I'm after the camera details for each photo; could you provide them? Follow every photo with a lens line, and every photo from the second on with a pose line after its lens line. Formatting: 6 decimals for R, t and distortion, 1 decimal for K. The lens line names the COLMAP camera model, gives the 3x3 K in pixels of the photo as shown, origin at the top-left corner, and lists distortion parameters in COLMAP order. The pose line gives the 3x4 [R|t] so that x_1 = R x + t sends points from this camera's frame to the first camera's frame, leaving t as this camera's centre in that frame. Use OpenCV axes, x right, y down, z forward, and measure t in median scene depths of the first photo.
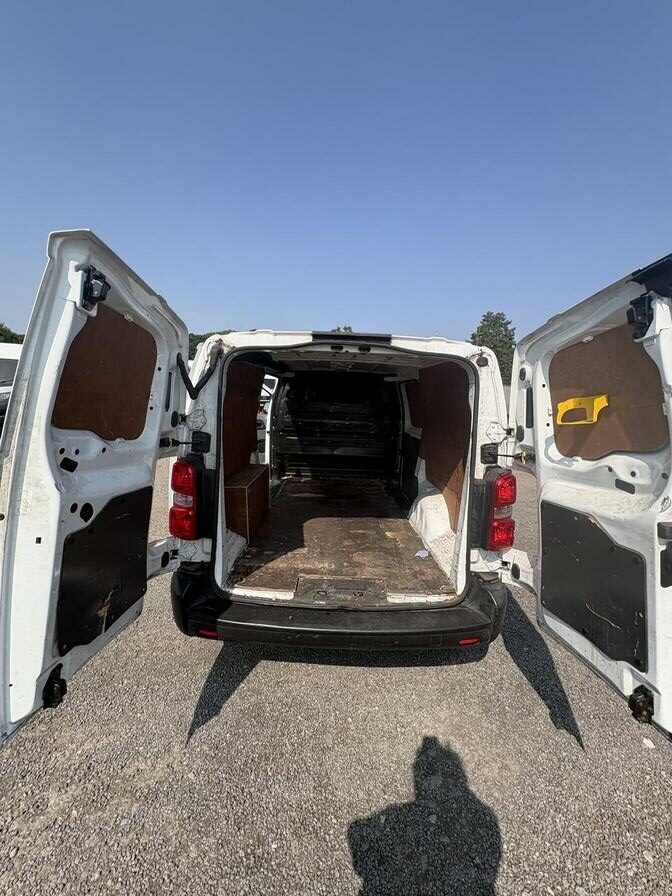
lens RADIAL K [[357.5, 0, 337.4], [0, 357.5, 446.8], [0, 0, 1]] dist [-0.000009, -0.001054]
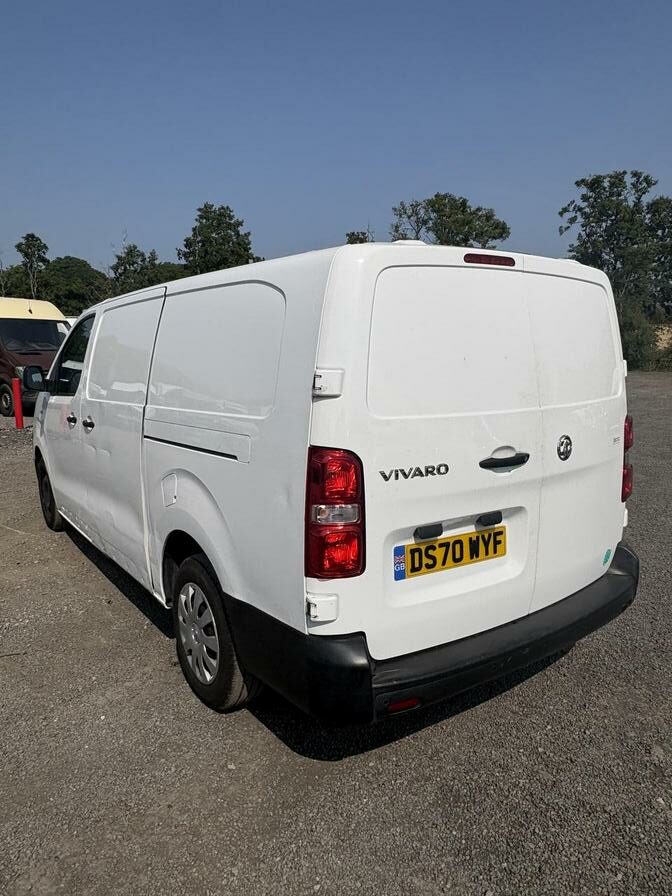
lens RADIAL K [[617.3, 0, 336.9], [0, 617.3, 451.2], [0, 0, 1]] dist [-0.007298, 0.002228]
pose [[0.822687, -0.142651, 0.550306, -0.846986], [0.126484, 0.989672, 0.067455, -0.024056], [-0.554245, 0.014110, 0.832234, 0.103252]]
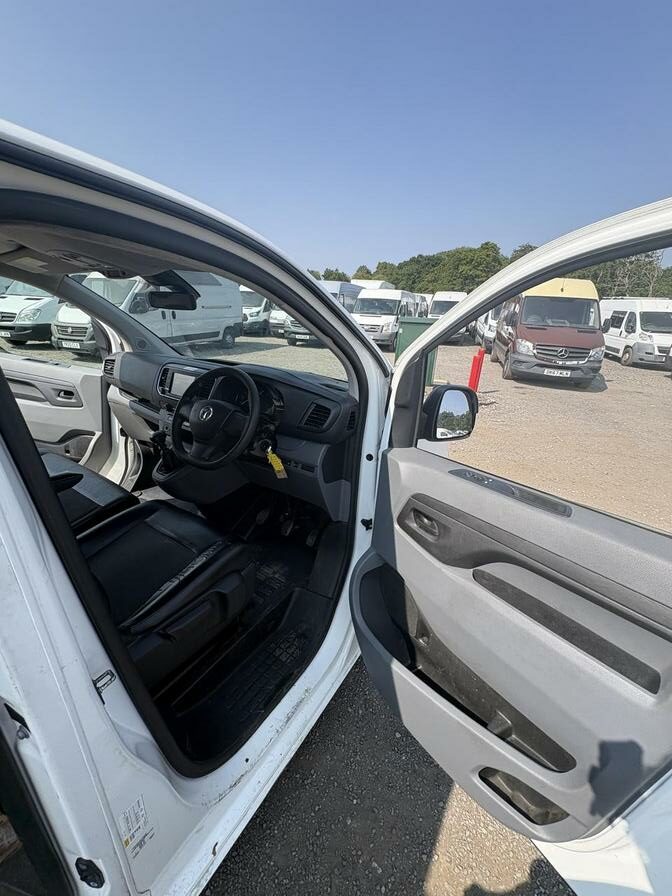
lens RADIAL K [[357.5, 0, 335.6], [0, 357.5, 448.7], [0, 0, 1]] dist [-0.000009, -0.001054]
pose [[0.827395, 0.203062, -0.523626, 0.669716], [-0.097970, 0.970237, 0.221453, -0.295198], [0.553010, -0.131929, 0.822663, 2.012843]]
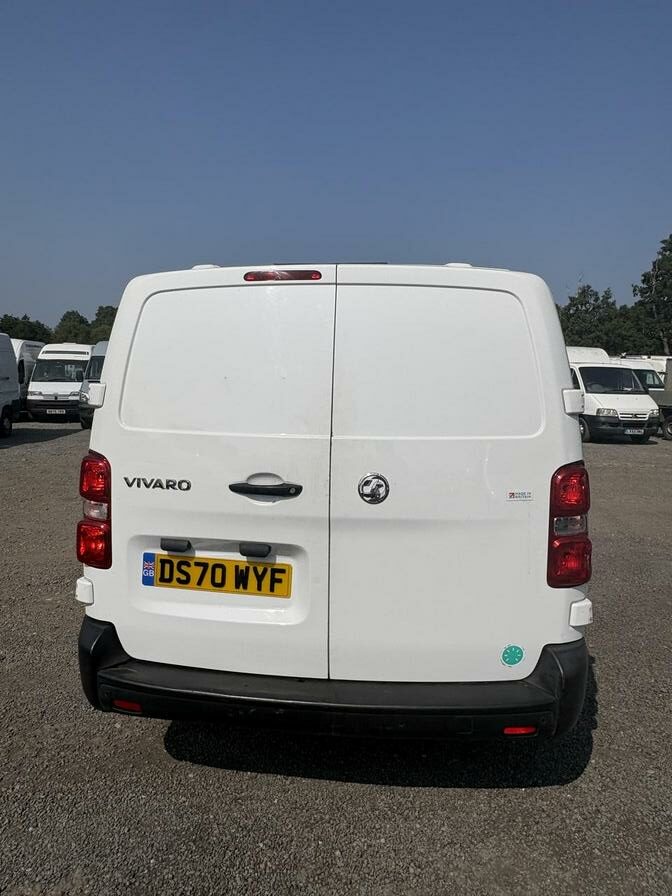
lens RADIAL K [[617.3, 0, 338.8], [0, 617.3, 442.1], [0, 0, 1]] dist [-0.007298, 0.002228]
pose [[0.993179, -0.018680, -0.115089, 0.154251], [0.011677, 0.998056, -0.061227, 0.082568], [0.116009, 0.059465, 0.991466, -0.120853]]
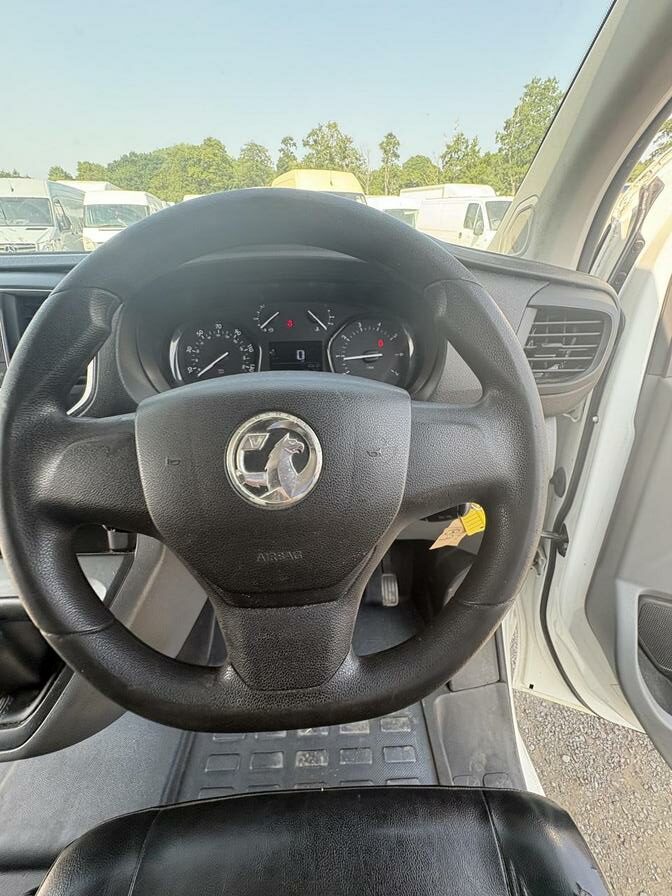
lens RADIAL K [[357.5, 0, 336.7], [0, 357.5, 450.6], [0, 0, 1]] dist [-0.000009, -0.001054]
pose [[0.998430, -0.055575, -0.006955, 0.204766], [0.053825, 0.917764, 0.393462, -0.243569], [-0.015484, -0.393219, 0.919315, 2.287662]]
